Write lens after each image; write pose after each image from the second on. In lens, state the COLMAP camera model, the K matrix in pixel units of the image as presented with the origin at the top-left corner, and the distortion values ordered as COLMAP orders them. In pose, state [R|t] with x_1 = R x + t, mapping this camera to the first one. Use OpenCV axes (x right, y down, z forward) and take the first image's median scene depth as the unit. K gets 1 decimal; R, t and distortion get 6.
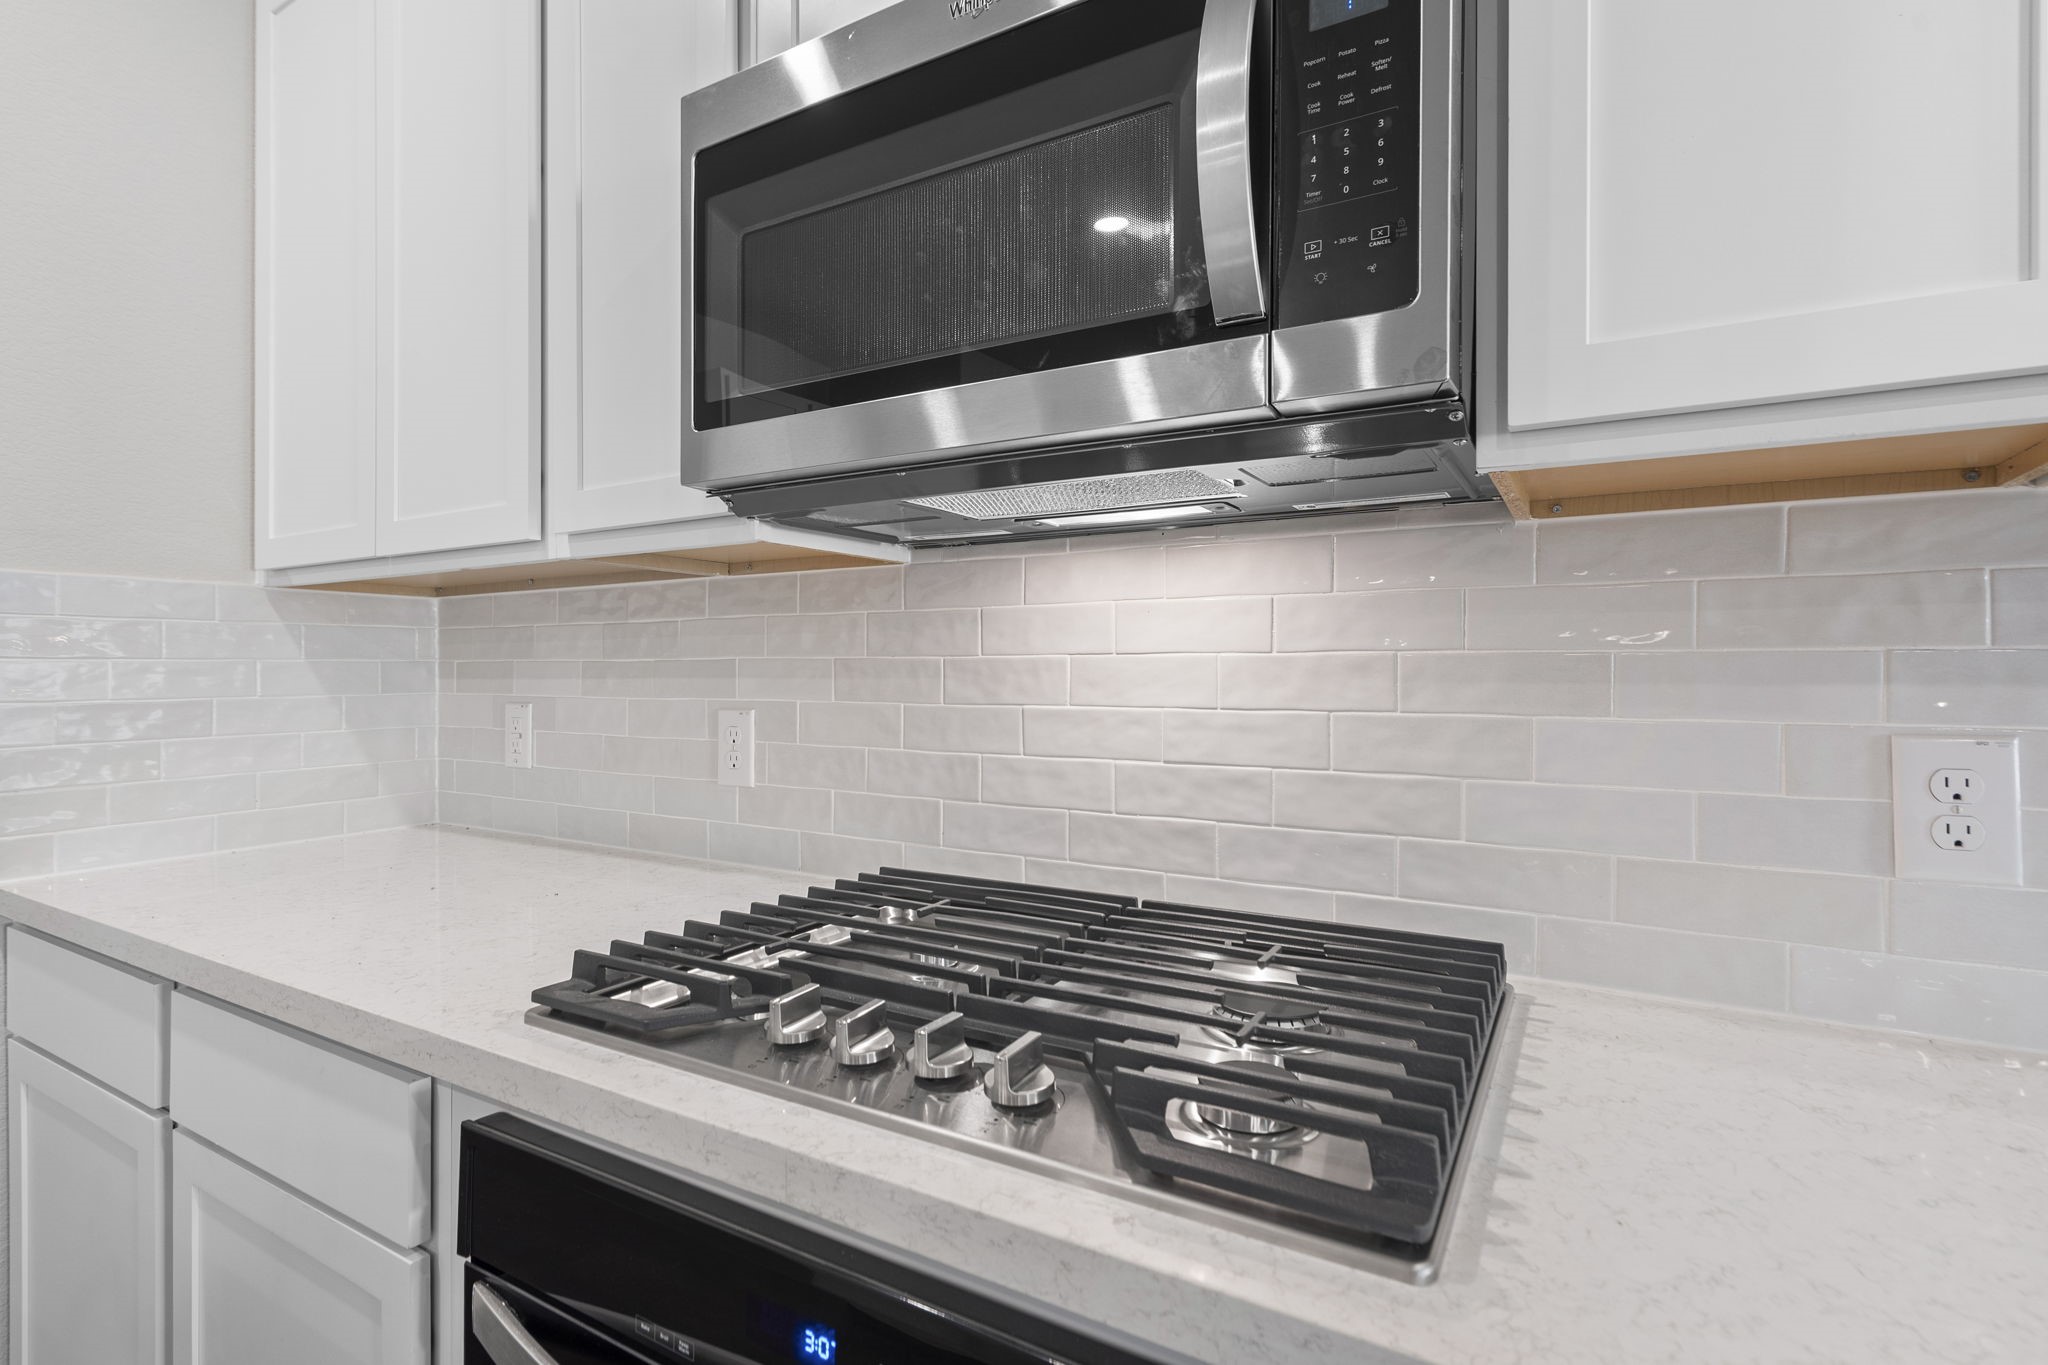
lens RADIAL K [[974.5, 0, 1035.3], [0, 974.5, 664.8], [0, 0, 1]] dist [0.002602, 0.001228]
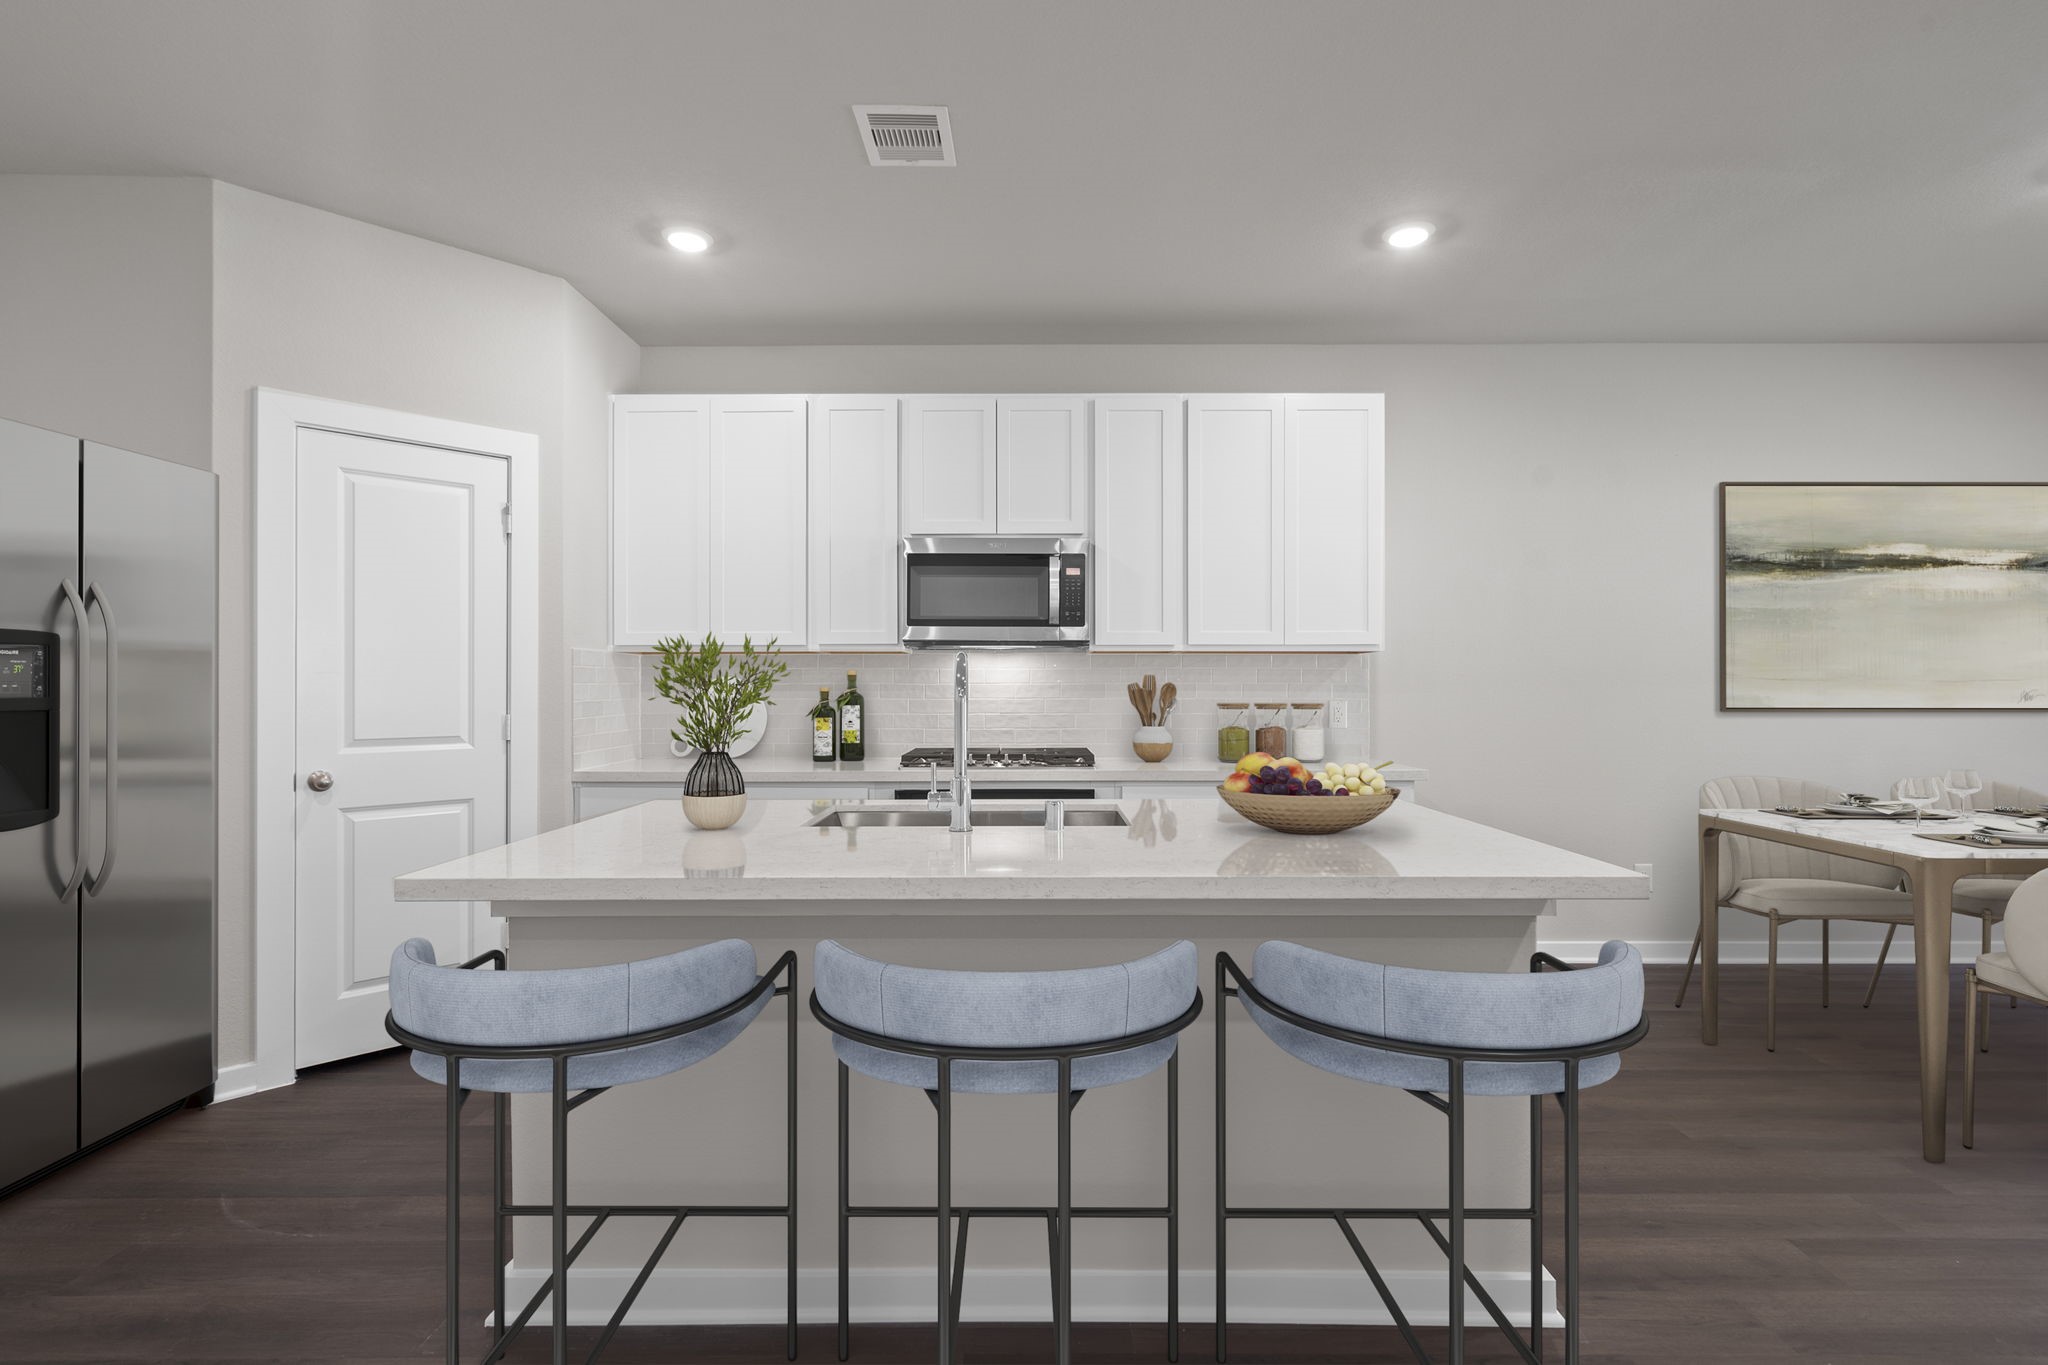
lens RADIAL K [[974.5, 0, 1020.2], [0, 974.5, 683.4], [0, 0, 1]] dist [0.002602, 0.001228]
pose [[0.872268, 0.006329, 0.488987, -1.400689], [-0.003179, 0.999969, -0.007273, 0.012779], [-0.489017, 0.004789, 0.872261, -1.960151]]
